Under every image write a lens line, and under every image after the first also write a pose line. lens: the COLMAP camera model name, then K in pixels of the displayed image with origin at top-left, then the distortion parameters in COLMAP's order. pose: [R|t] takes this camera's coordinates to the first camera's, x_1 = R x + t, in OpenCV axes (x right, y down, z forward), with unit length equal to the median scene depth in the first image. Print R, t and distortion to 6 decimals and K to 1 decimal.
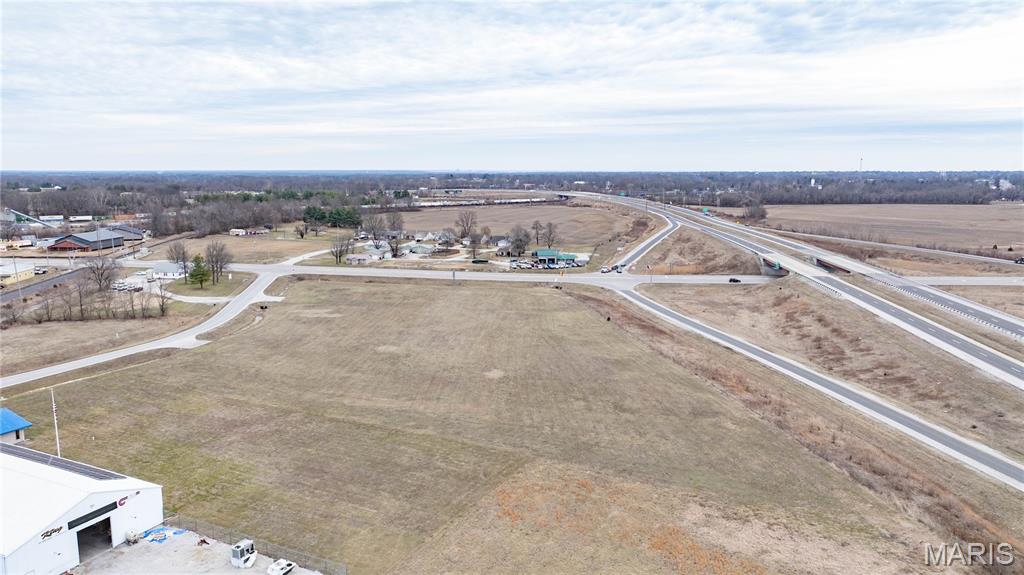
lens RADIAL K [[686.7, 0, 517.2], [0, 686.7, 375.4], [0, 0, 1]] dist [-0.011849, -0.000154]
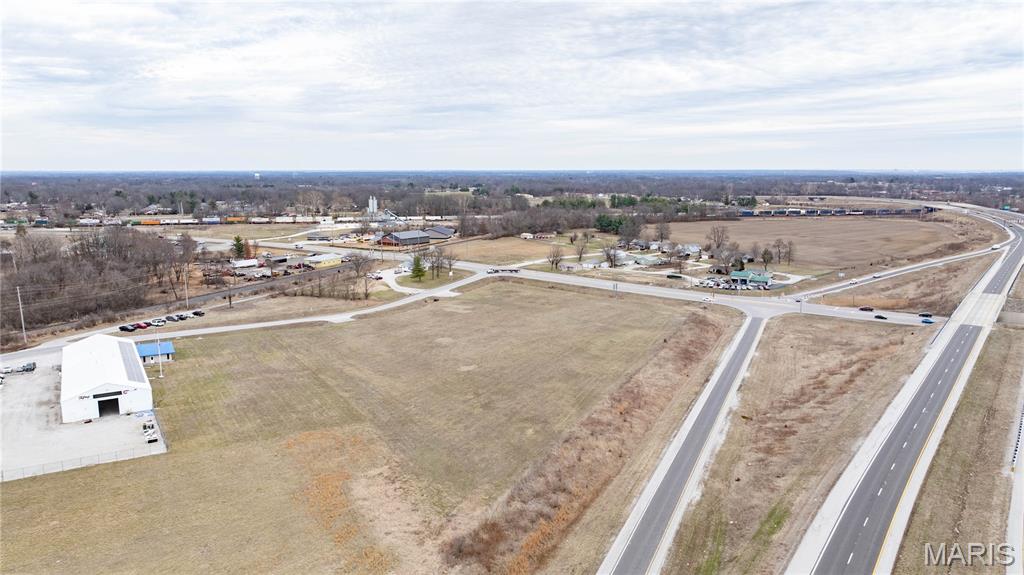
lens RADIAL K [[686.7, 0, 517.2], [0, 686.7, 375.4], [0, 0, 1]] dist [-0.011849, -0.000154]
pose [[0.844092, 0.150421, -0.514667, 0.224400], [-0.150347, 0.987736, 0.042104, -0.018076], [0.514689, 0.041839, 0.856356, -0.013635]]
